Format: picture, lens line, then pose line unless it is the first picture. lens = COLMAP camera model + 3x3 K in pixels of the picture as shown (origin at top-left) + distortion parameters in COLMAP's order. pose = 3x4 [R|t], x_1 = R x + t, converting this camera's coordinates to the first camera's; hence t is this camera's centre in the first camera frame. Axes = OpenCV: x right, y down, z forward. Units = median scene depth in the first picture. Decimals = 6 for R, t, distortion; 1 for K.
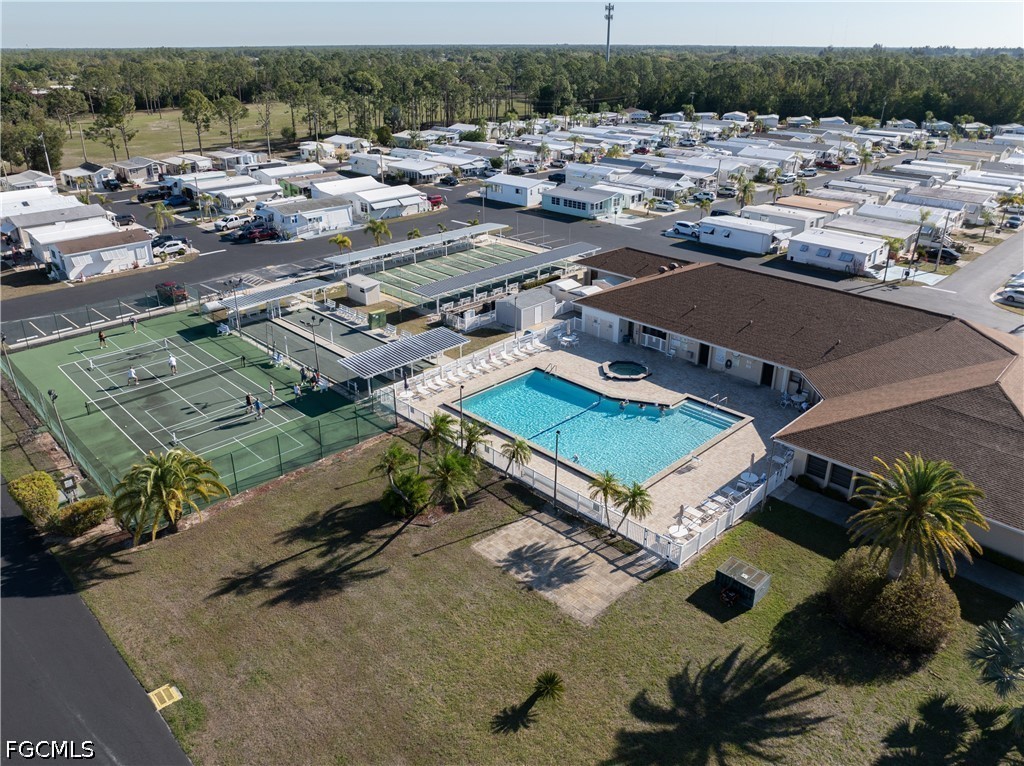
lens RADIAL K [[715.5, 0, 514.2], [0, 715.5, 380.2], [0, 0, 1]] dist [-0.030752, -0.008800]
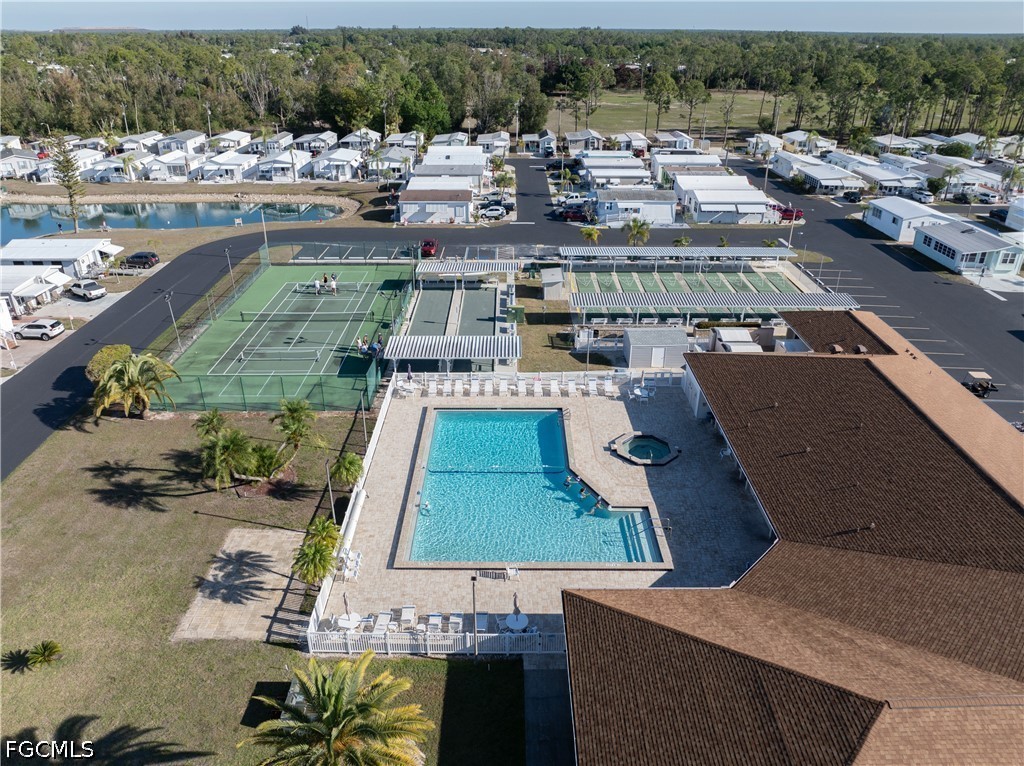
lens RADIAL K [[715.5, 0, 512.5], [0, 715.5, 388.0], [0, 0, 1]] dist [-0.030752, -0.008800]
pose [[0.717058, 0.316072, -0.621230, 0.363208], [-0.299199, 0.944560, 0.135225, -0.098252], [0.629530, 0.088907, 0.771872, 0.204519]]
